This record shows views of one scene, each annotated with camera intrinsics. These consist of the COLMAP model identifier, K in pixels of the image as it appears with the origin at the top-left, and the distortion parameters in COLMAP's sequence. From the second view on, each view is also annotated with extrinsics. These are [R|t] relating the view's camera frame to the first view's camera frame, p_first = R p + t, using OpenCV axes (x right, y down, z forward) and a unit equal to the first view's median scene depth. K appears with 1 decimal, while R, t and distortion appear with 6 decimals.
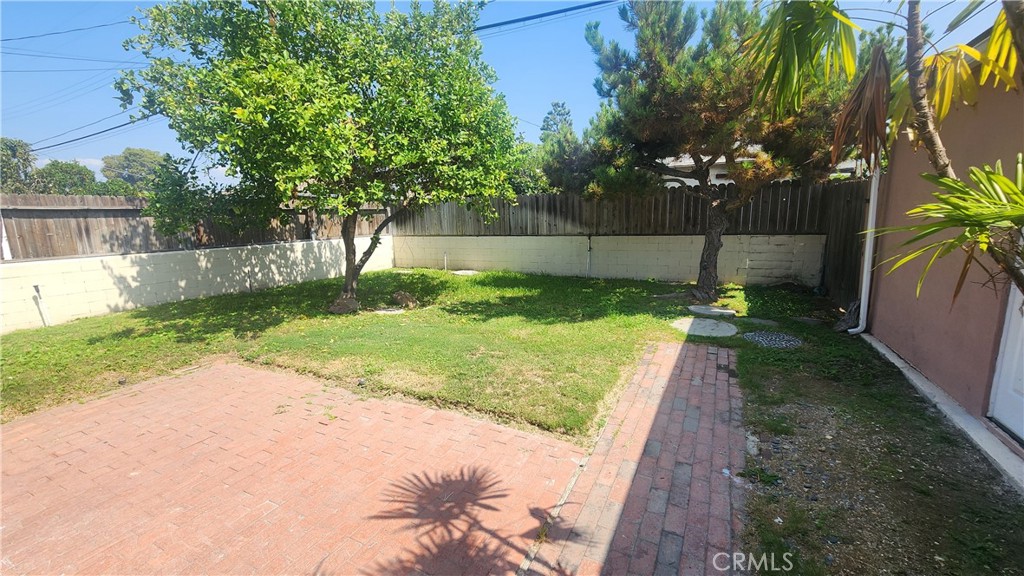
lens RADIAL K [[423.2, 0, 510.8], [0, 423.2, 288.8], [0, 0, 1]] dist [-0.002780, 0.002667]
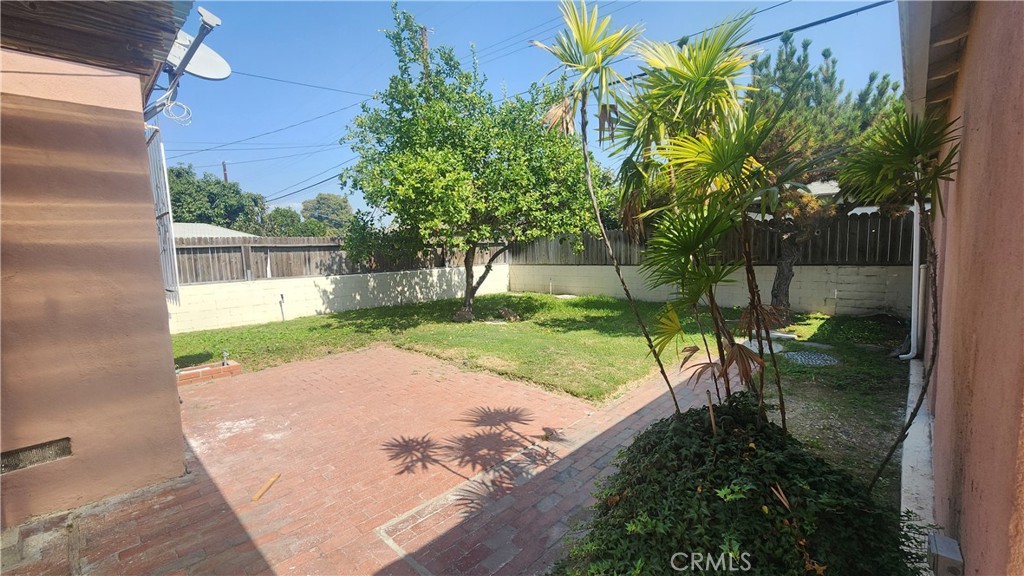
lens RADIAL K [[423.2, 0, 514.4], [0, 423.2, 294.3], [0, 0, 1]] dist [-0.002780, 0.002667]
pose [[0.958274, 0.026087, -0.284658, 0.149812], [-0.042013, 0.997866, -0.049985, 0.032713], [0.282746, 0.059858, 0.957325, -0.250645]]
